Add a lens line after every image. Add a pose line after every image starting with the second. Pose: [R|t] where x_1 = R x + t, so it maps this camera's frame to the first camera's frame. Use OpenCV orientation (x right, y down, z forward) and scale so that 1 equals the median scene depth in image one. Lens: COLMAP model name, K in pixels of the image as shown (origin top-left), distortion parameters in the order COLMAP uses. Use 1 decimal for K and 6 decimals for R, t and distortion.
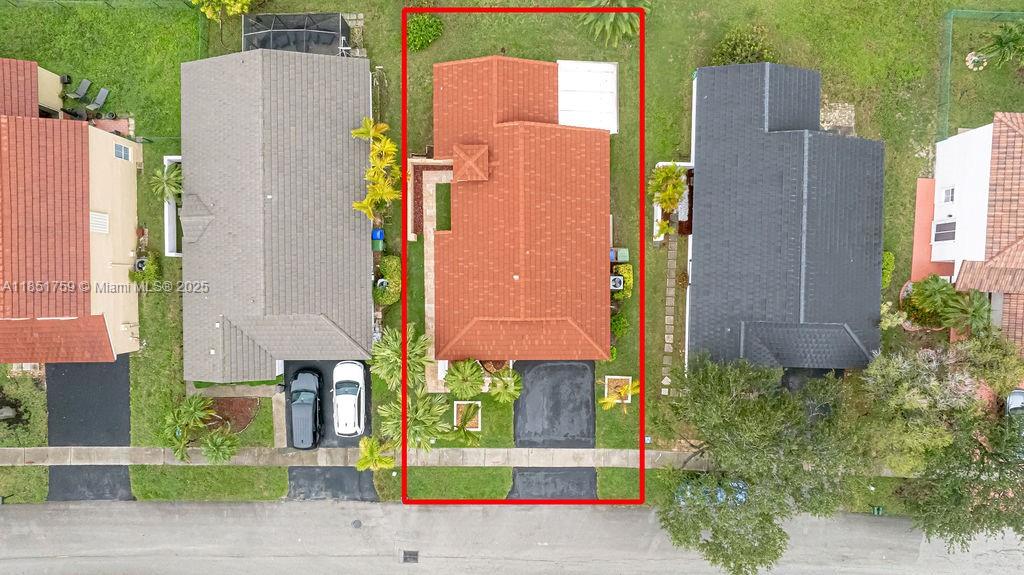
lens RADIAL K [[712.7, 0, 508.2], [0, 712.7, 288.6], [0, 0, 1]] dist [-0.005751, -0.000592]
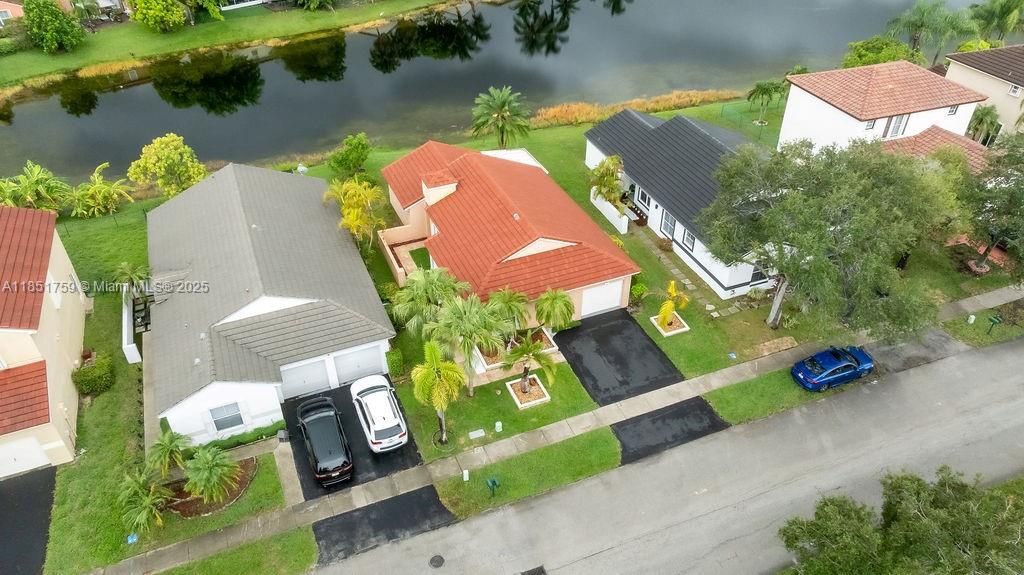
lens RADIAL K [[715.5, 0, 513.8], [0, 715.5, 285.5], [0, 0, 1]] dist [0.000010, 0.003560]
pose [[0.922432, -0.228007, 0.311659, -0.293078], [0.386146, 0.551036, -0.739764, 0.697290], [-0.003064, 0.802728, 0.596337, 0.422216]]
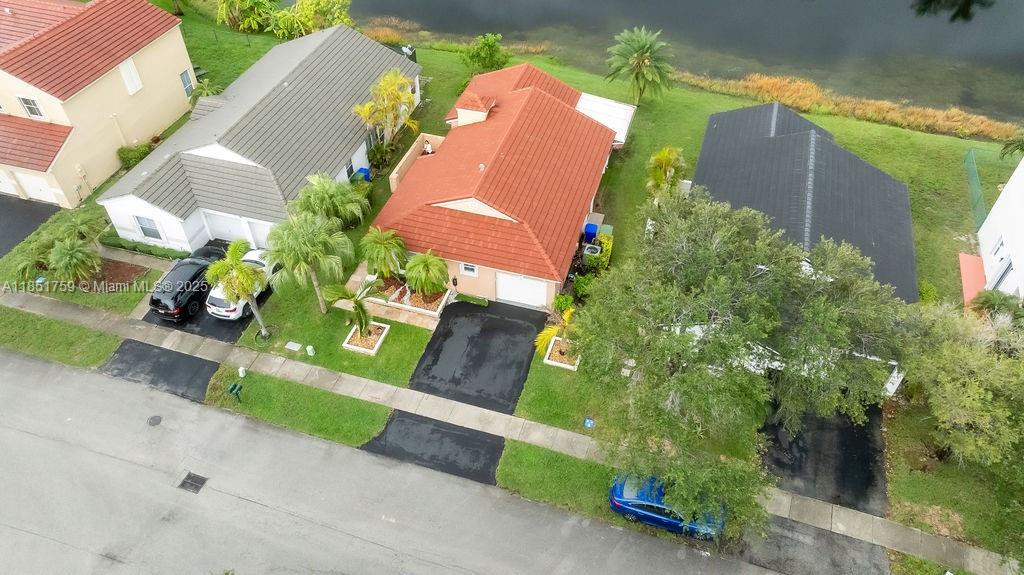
lens RADIAL K [[715.5, 0, 513.8], [0, 715.5, 285.5], [0, 0, 1]] dist [0.000010, 0.003560]
pose [[0.955929, 0.208632, -0.206575, 0.242103], [-0.293567, 0.668786, -0.683040, 0.620258], [-0.004350, 0.713581, 0.700559, 0.414442]]
